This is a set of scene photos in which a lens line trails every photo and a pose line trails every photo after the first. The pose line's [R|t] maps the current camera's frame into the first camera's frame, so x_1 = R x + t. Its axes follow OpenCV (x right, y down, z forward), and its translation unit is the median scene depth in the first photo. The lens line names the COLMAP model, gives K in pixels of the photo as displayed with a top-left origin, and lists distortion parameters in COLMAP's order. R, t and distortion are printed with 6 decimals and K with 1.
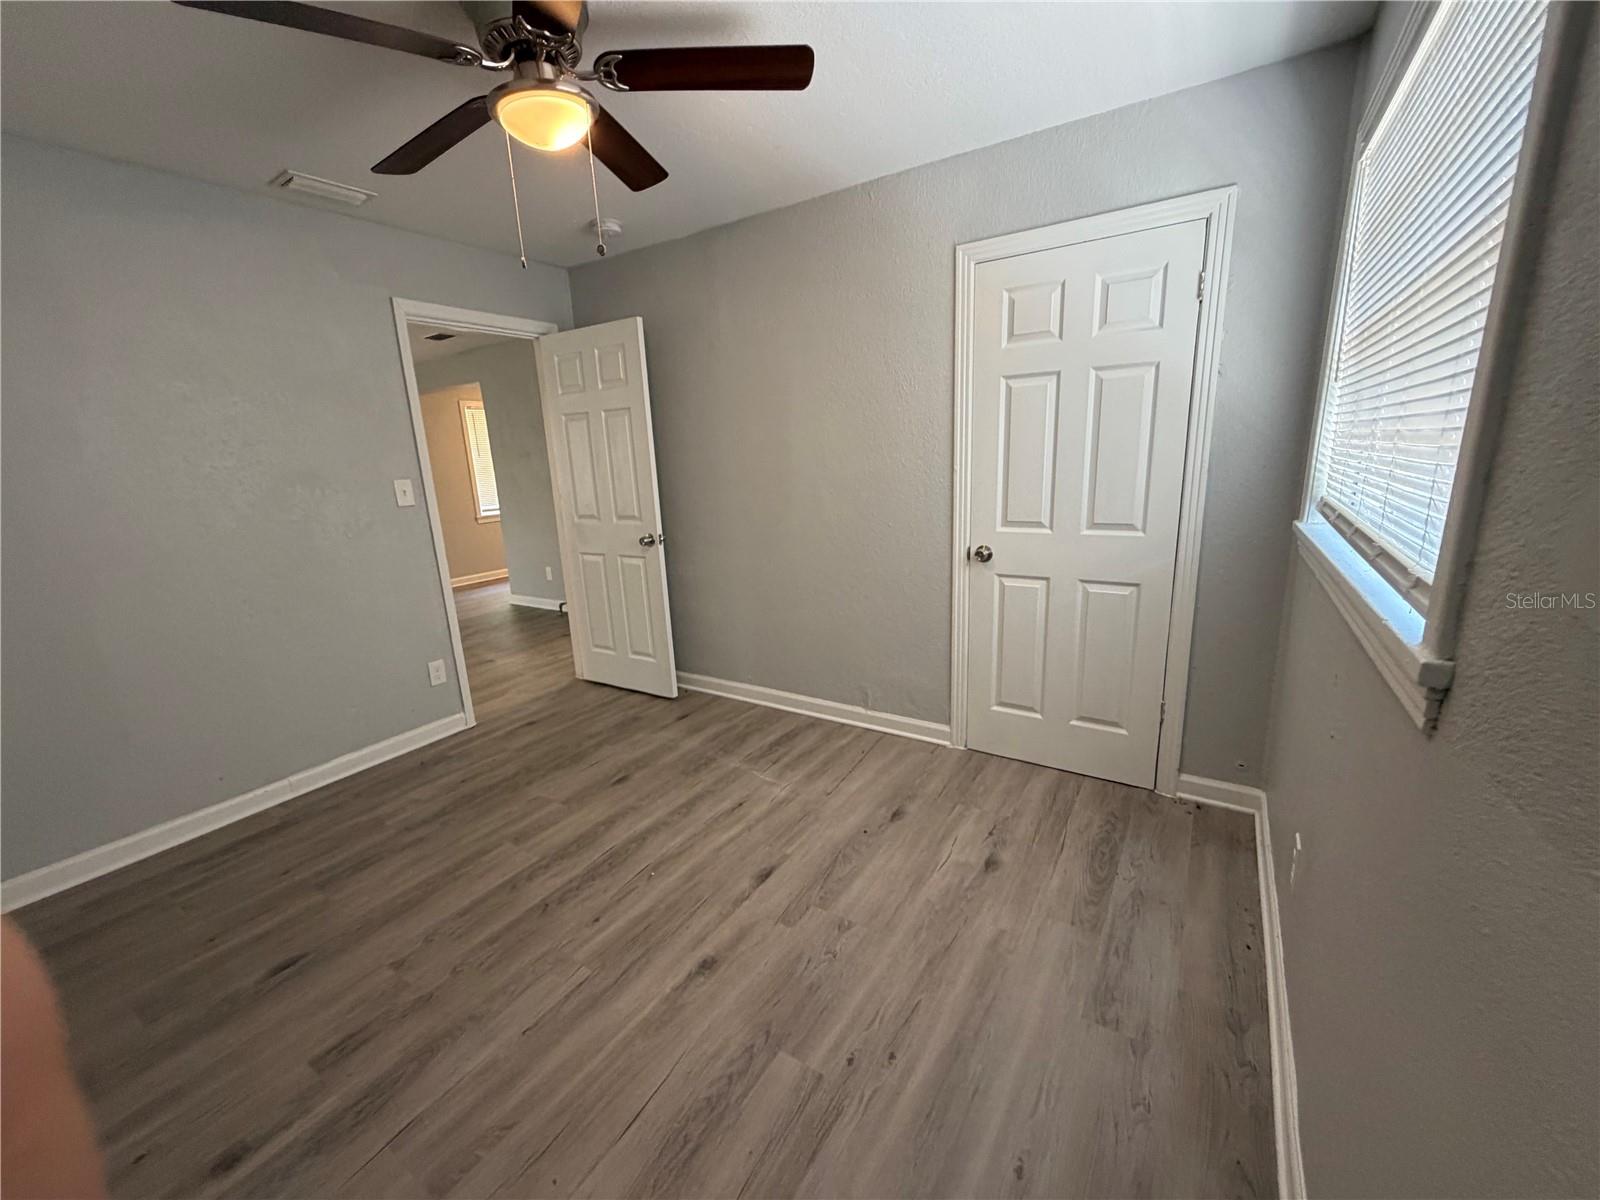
lens RADIAL K [[637.6, 0, 801.4], [0, 637.6, 596.9], [0, 0, 1]] dist [0.002947, 0.001682]
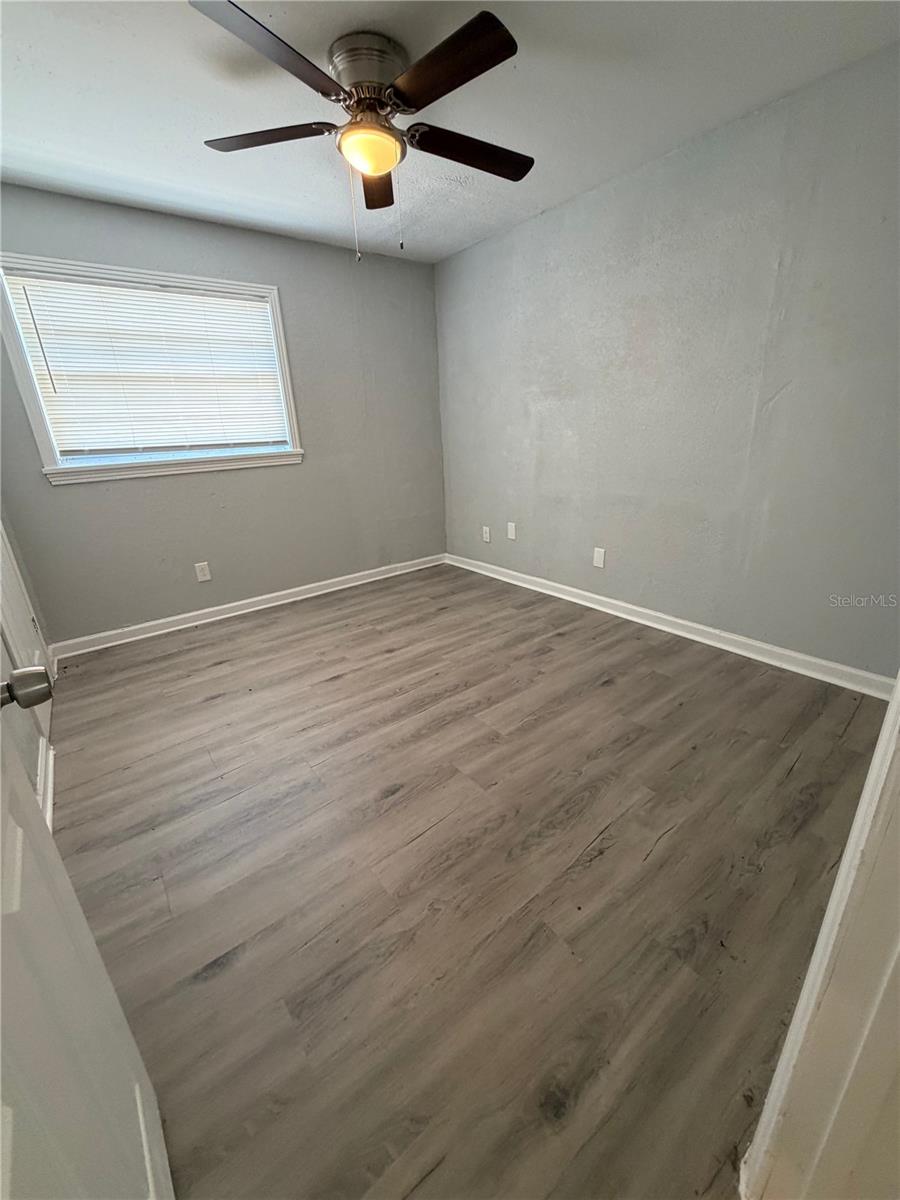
lens RADIAL K [[478.2, 0, 450.1], [0, 478.2, 597.9], [0, 0, 1]] dist [0.002947, 0.001682]
pose [[-0.937246, -0.036331, 0.346771, -0.724956], [0.157247, 0.843626, 0.513389, -0.292644], [-0.311197, 0.535700, -0.784972, 1.727186]]
